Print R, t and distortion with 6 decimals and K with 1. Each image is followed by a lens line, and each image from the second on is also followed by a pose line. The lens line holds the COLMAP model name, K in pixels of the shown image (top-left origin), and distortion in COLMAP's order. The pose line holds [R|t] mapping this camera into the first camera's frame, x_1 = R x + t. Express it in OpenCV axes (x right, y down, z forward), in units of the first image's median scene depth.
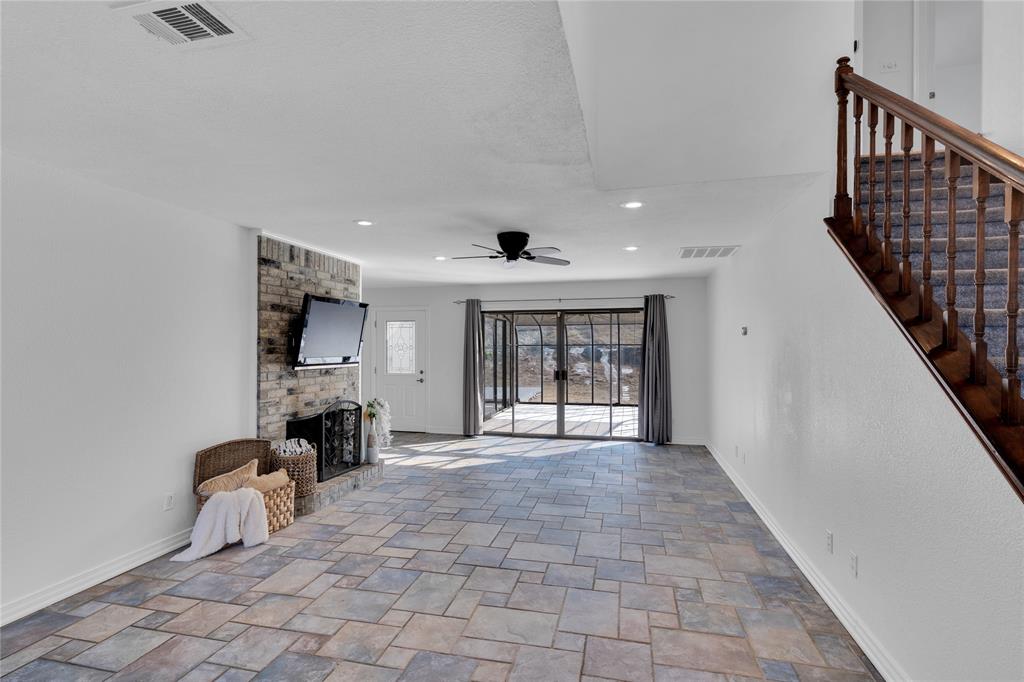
lens RADIAL K [[489.8, 0, 513.2], [0, 489.8, 345.1], [0, 0, 1]] dist [0.001640, 0.000264]
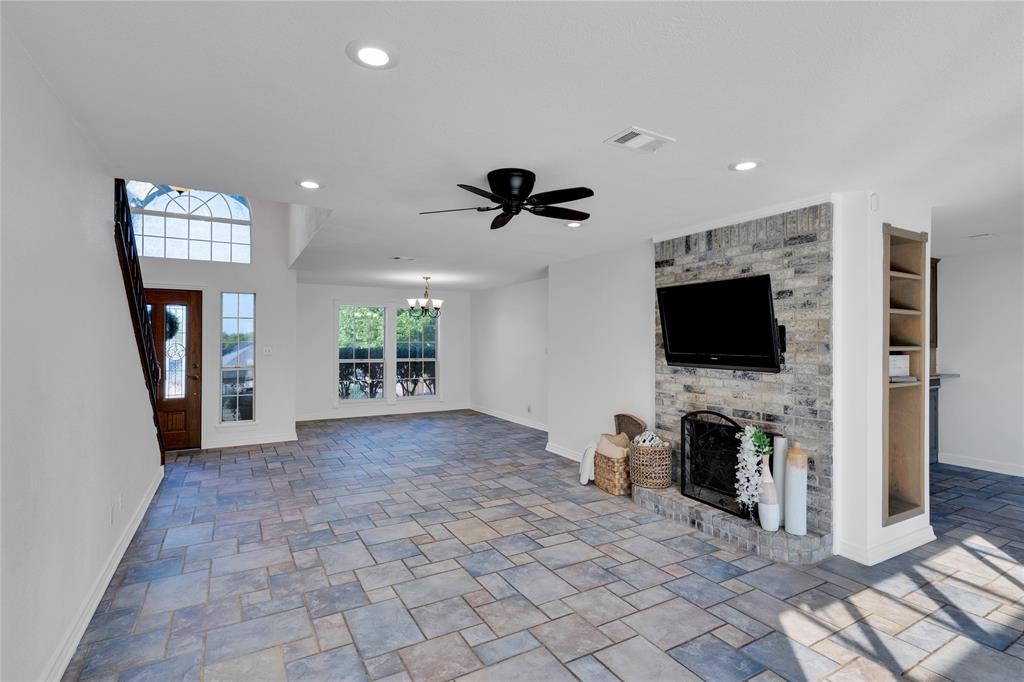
lens RADIAL K [[489.8, 0, 513.2], [0, 489.8, 345.1], [0, 0, 1]] dist [0.001640, 0.000264]
pose [[-0.730947, 0.001894, -0.682432, 0.480983], [-0.002735, 0.999980, 0.005705, 0.005434], [0.682429, 0.006037, -0.730927, 1.583776]]
